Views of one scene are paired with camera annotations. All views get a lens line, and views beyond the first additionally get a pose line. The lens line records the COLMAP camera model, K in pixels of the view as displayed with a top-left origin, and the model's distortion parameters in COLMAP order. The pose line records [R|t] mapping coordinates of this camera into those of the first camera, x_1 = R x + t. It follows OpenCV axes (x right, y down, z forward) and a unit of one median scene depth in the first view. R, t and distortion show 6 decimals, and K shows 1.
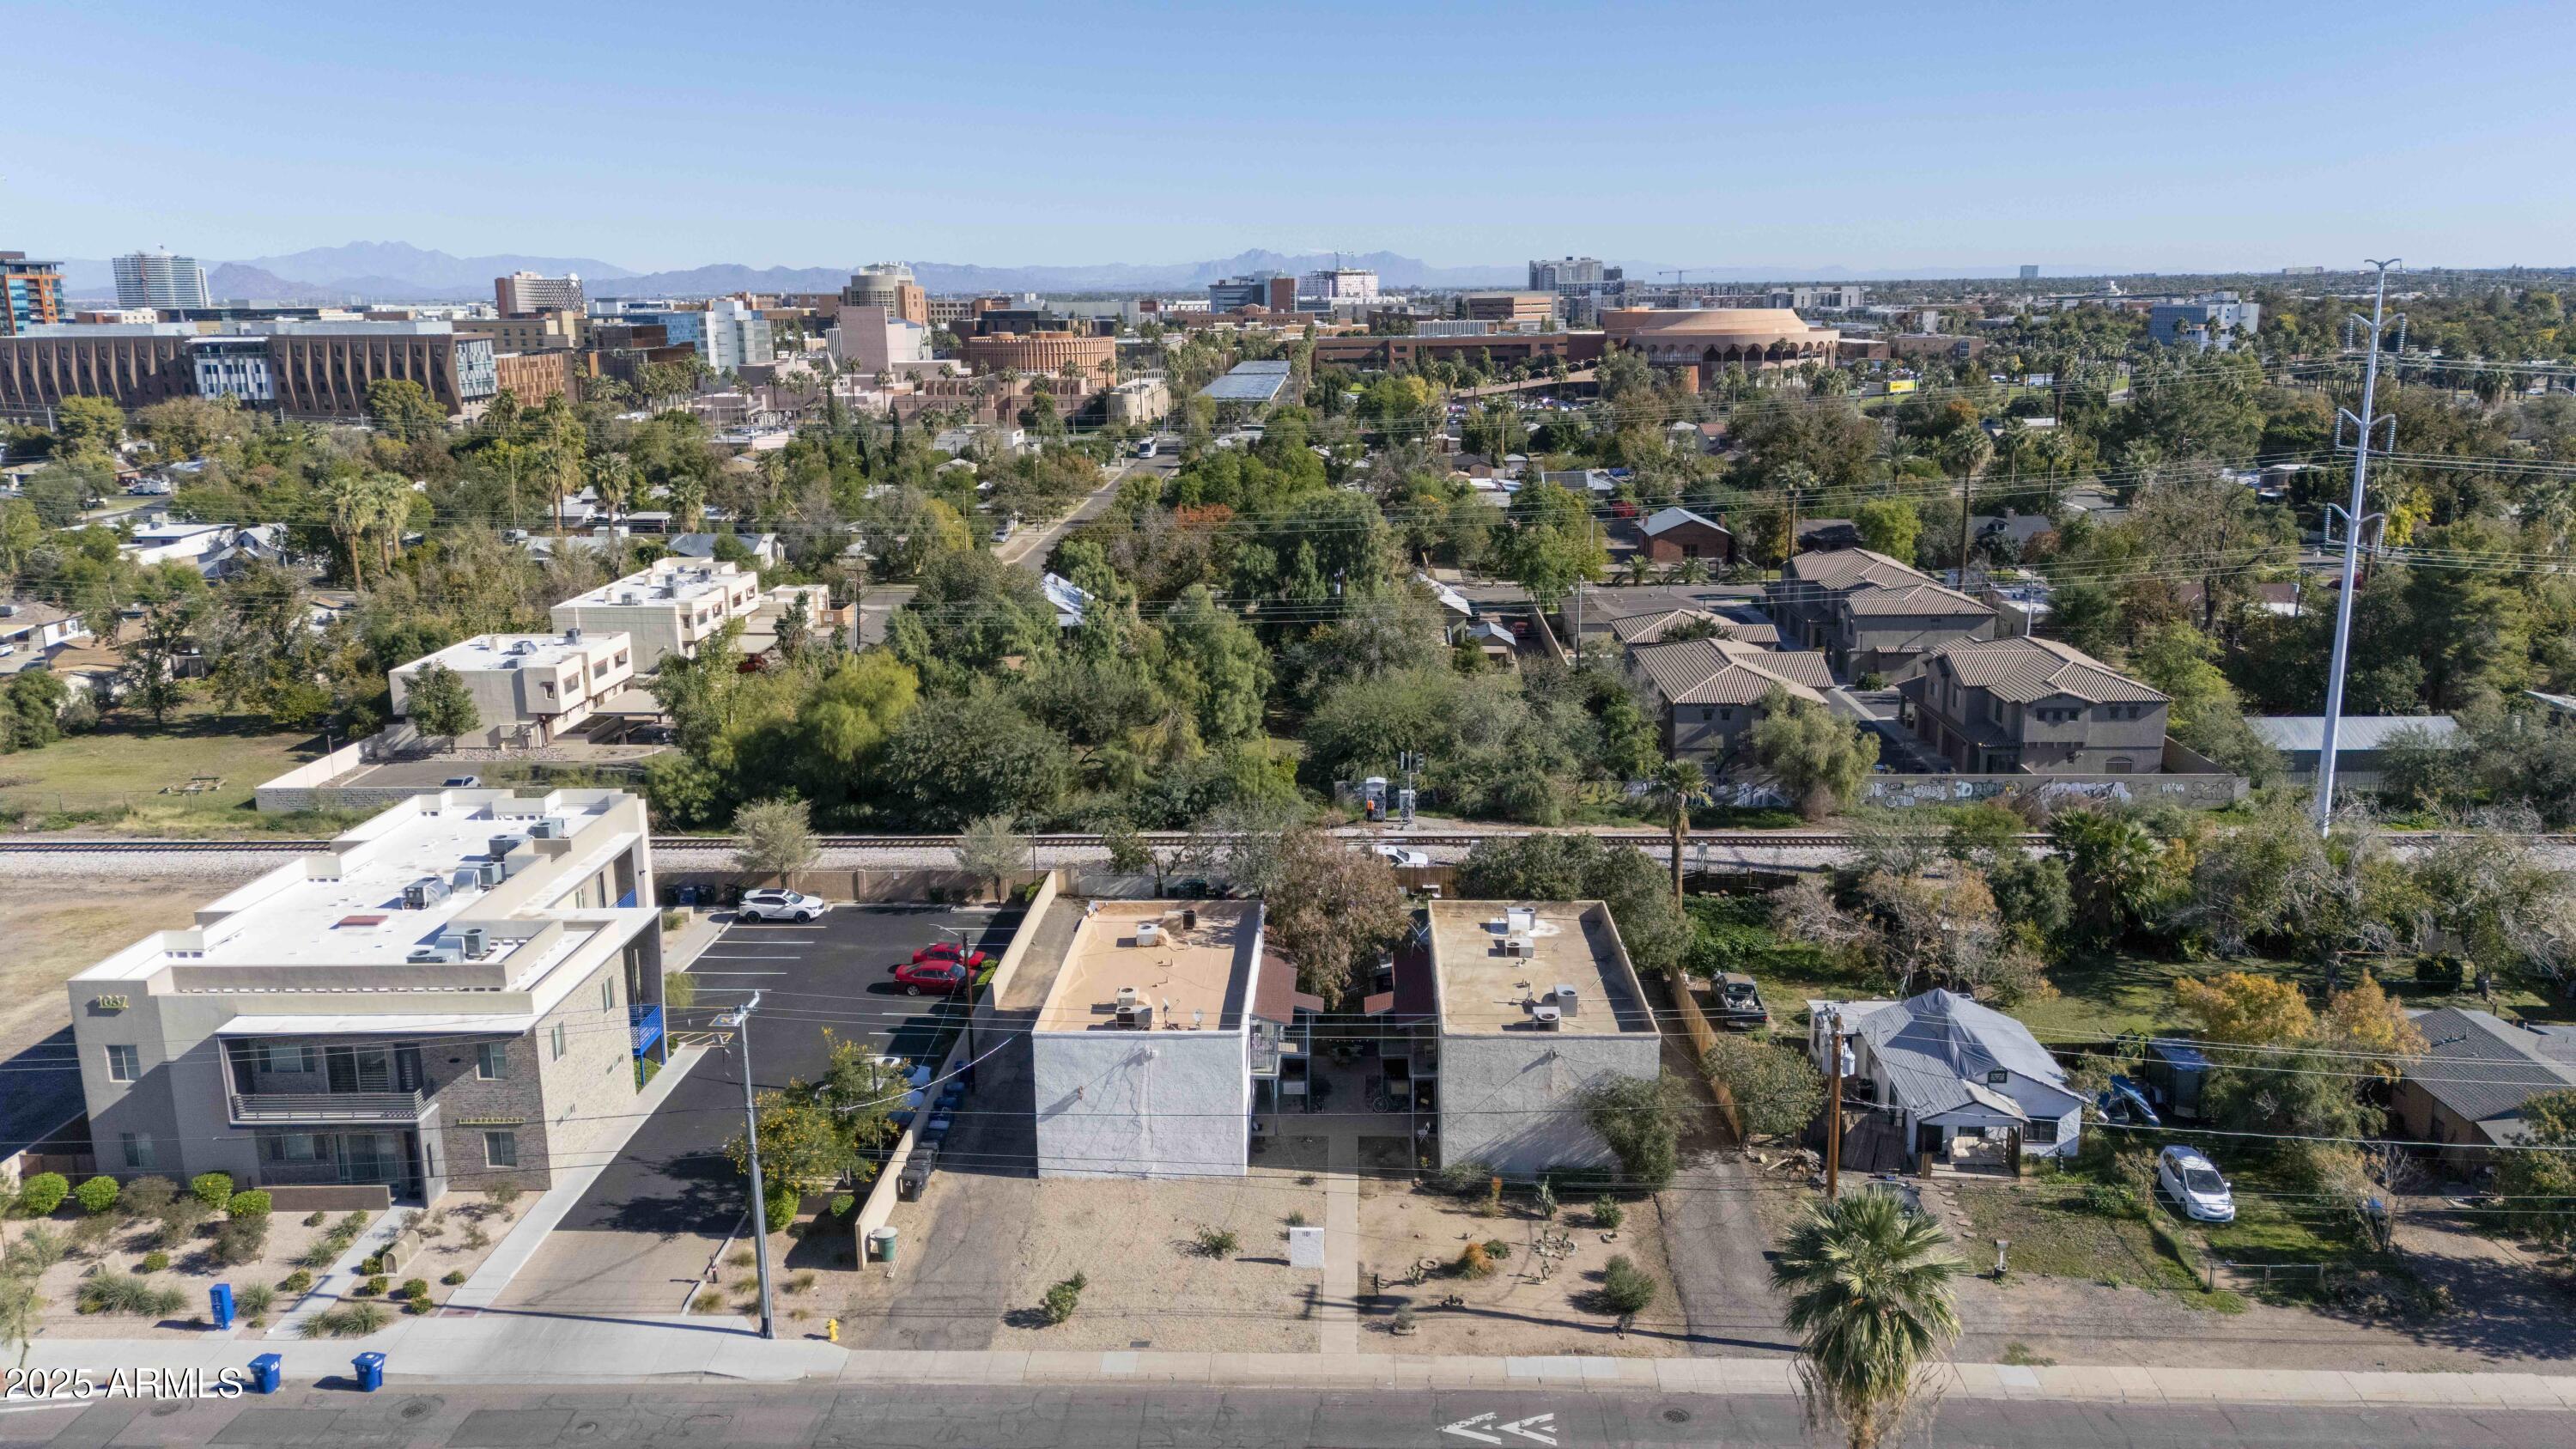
lens RADIAL K [[1890.1, 0, 1272.7], [0, 1890.1, 718.2], [0, 0, 1]] dist [0.074453, -0.071269]
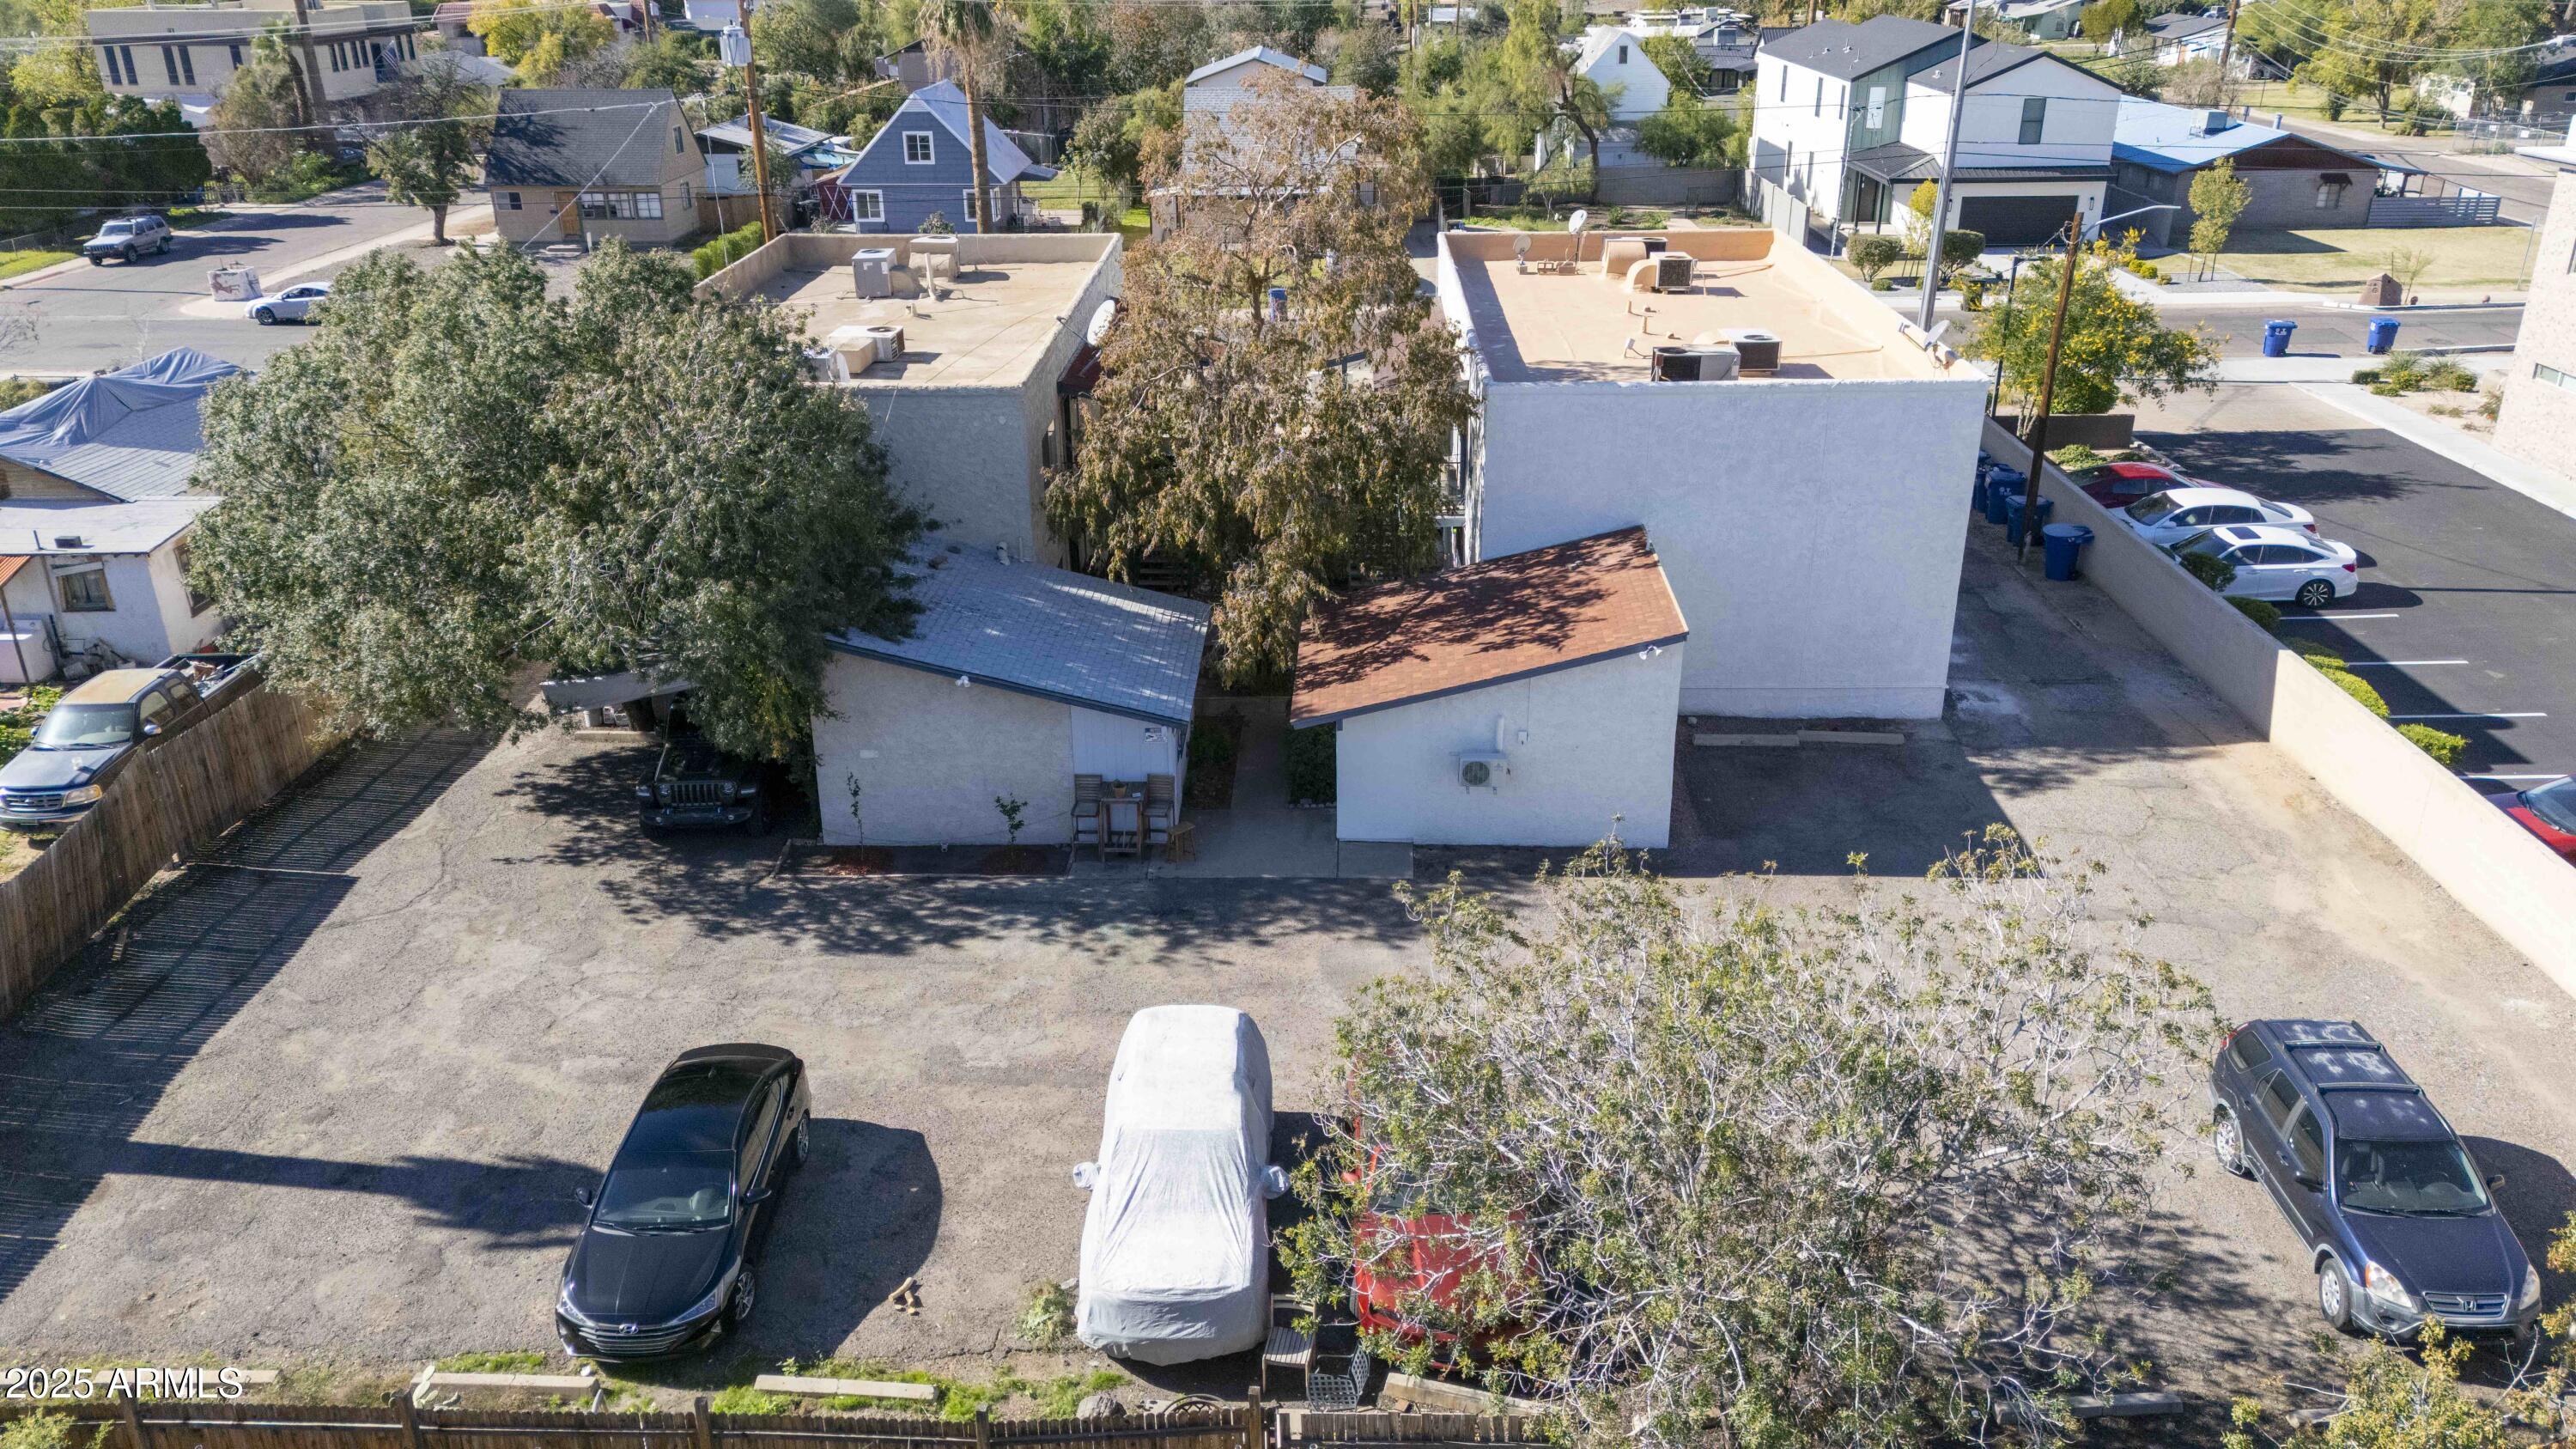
lens RADIAL K [[1890.1, 0, 1299.2], [0, 1890.1, 712.0], [0, 0, 1]] dist [0.074453, -0.071269]
pose [[-0.999375, 0.030162, -0.018429, 0.045750], [0.014171, 0.819535, 0.572854, -0.063044], [0.032382, 0.572235, -0.819450, 1.561361]]
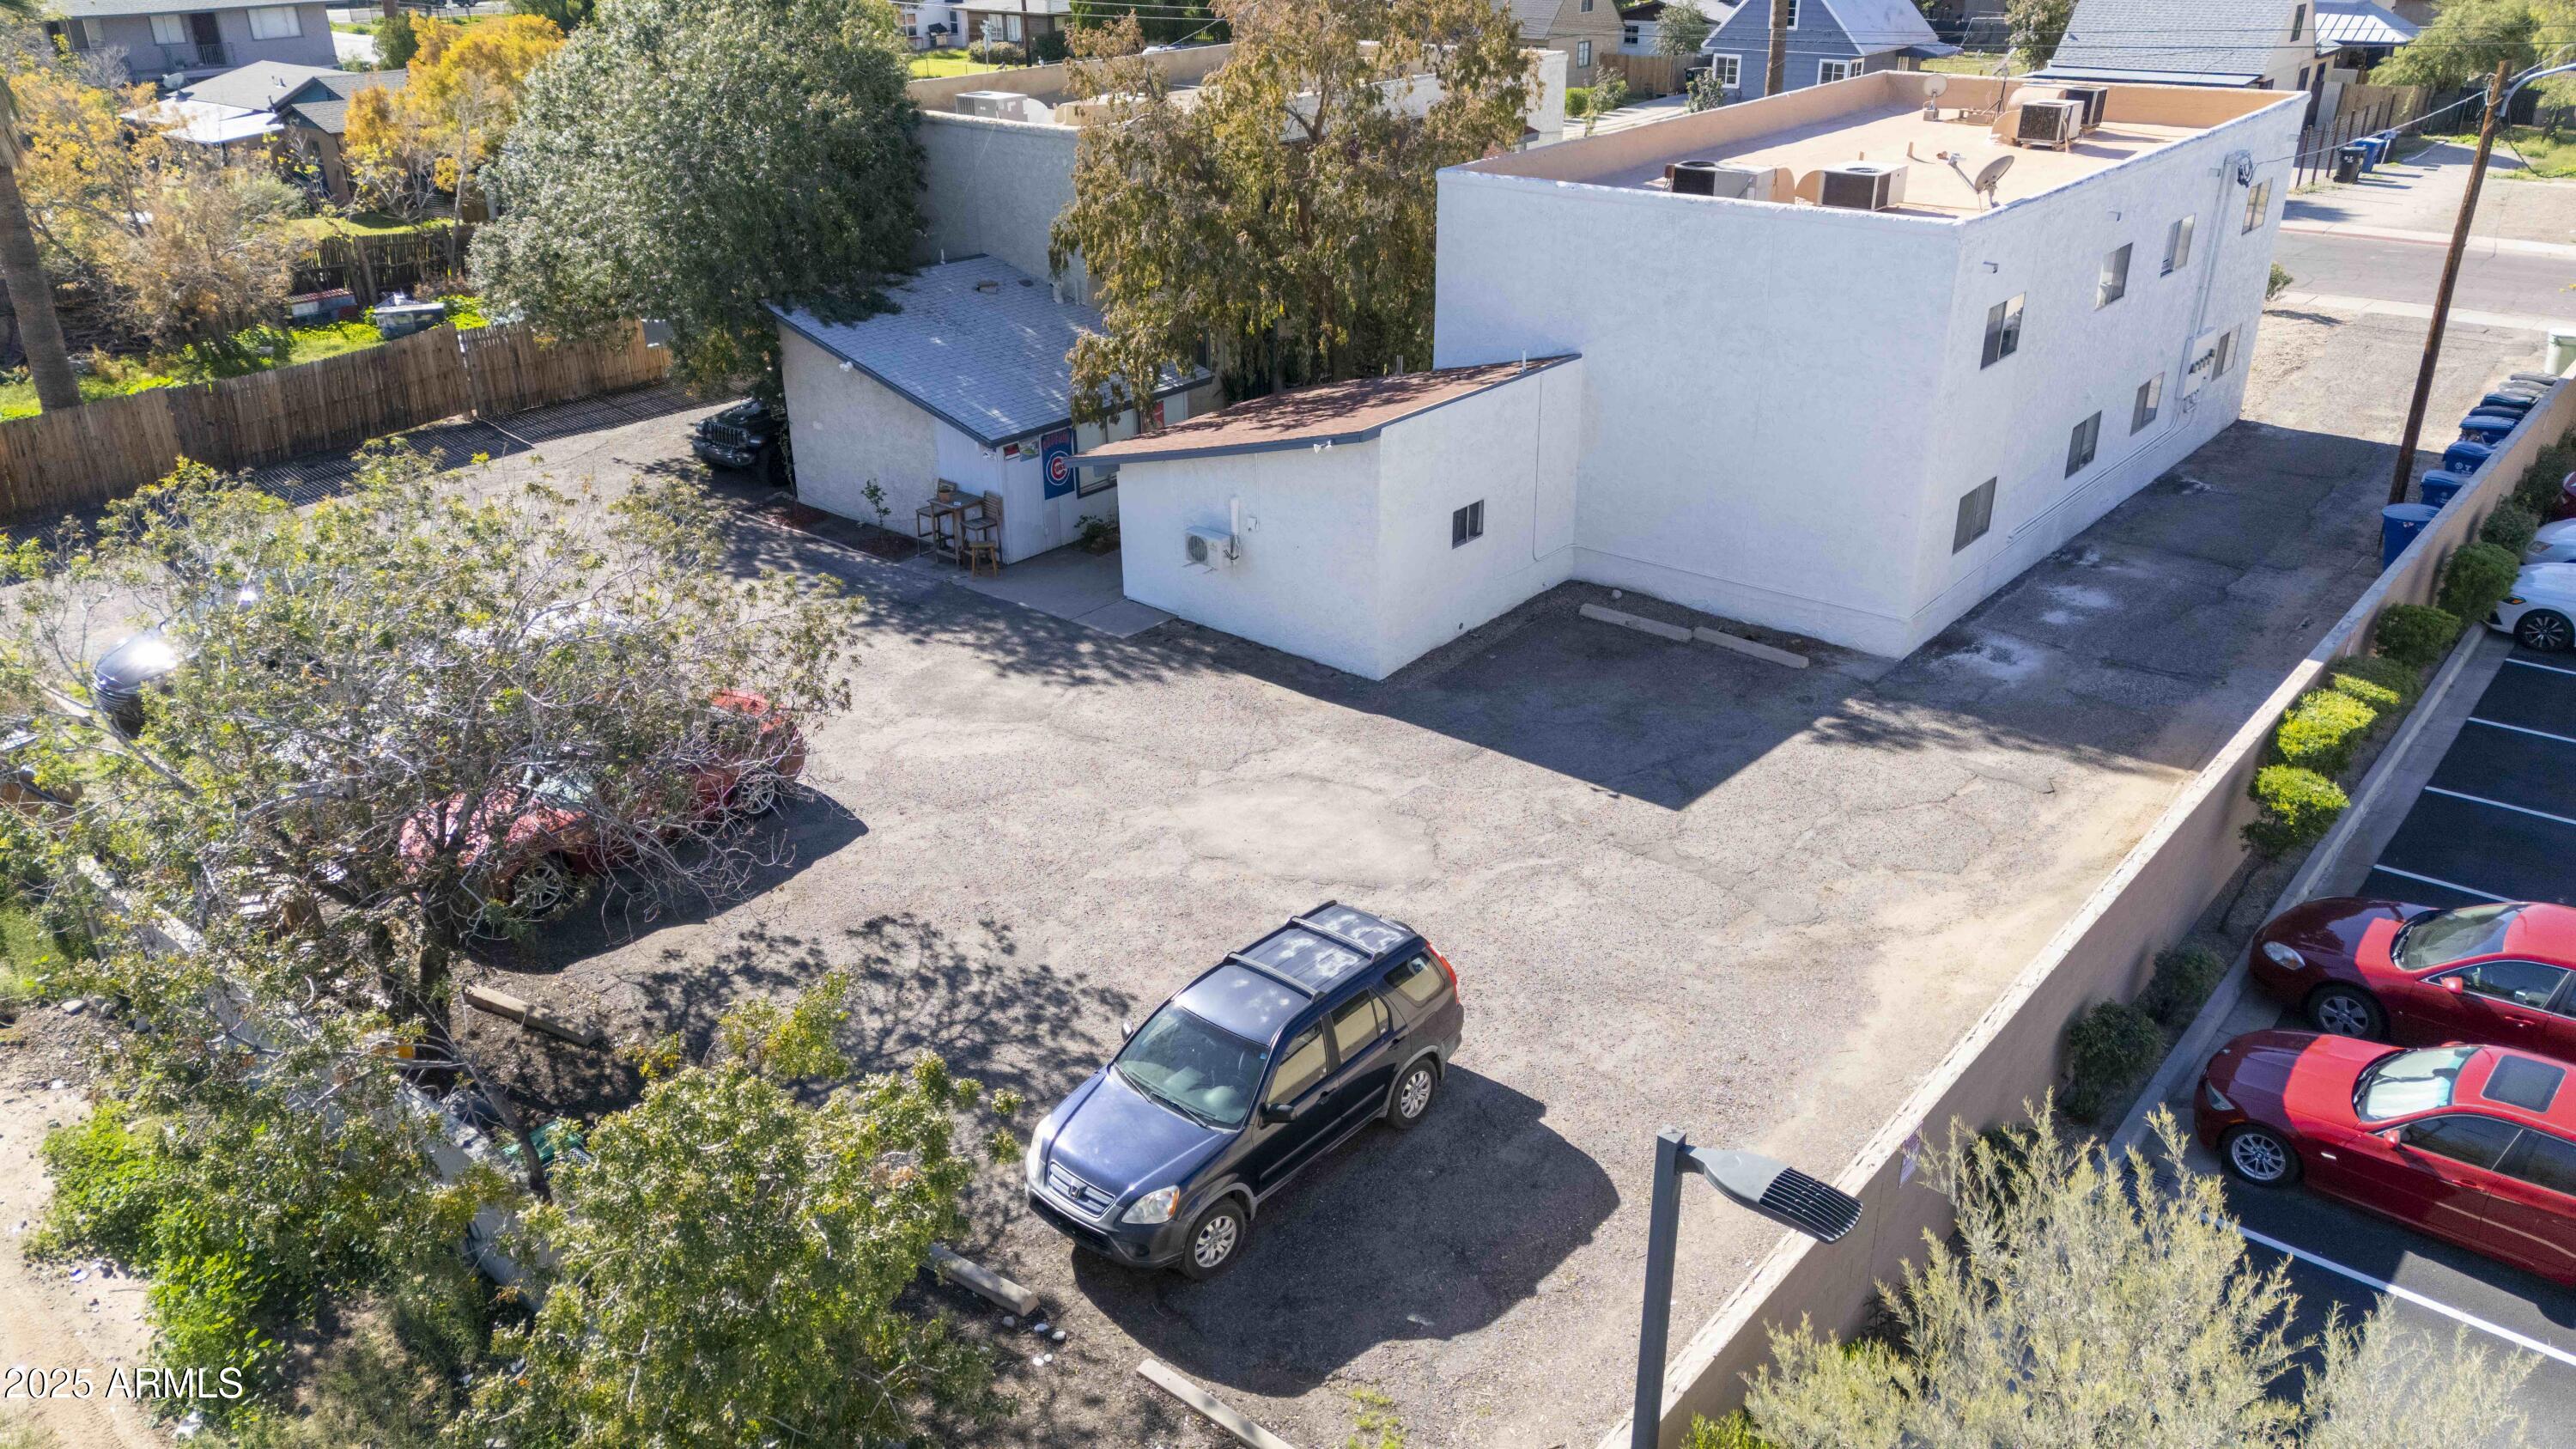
lens RADIAL K [[1890.1, 0, 1302.2], [0, 1890.1, 723.6], [0, 0, 1]] dist [0.074453, -0.071269]
pose [[-0.803598, -0.228280, 0.549653, -0.220272], [0.146444, 0.819287, 0.554366, -0.008434], [-0.576874, 0.525981, -0.624948, 1.495167]]
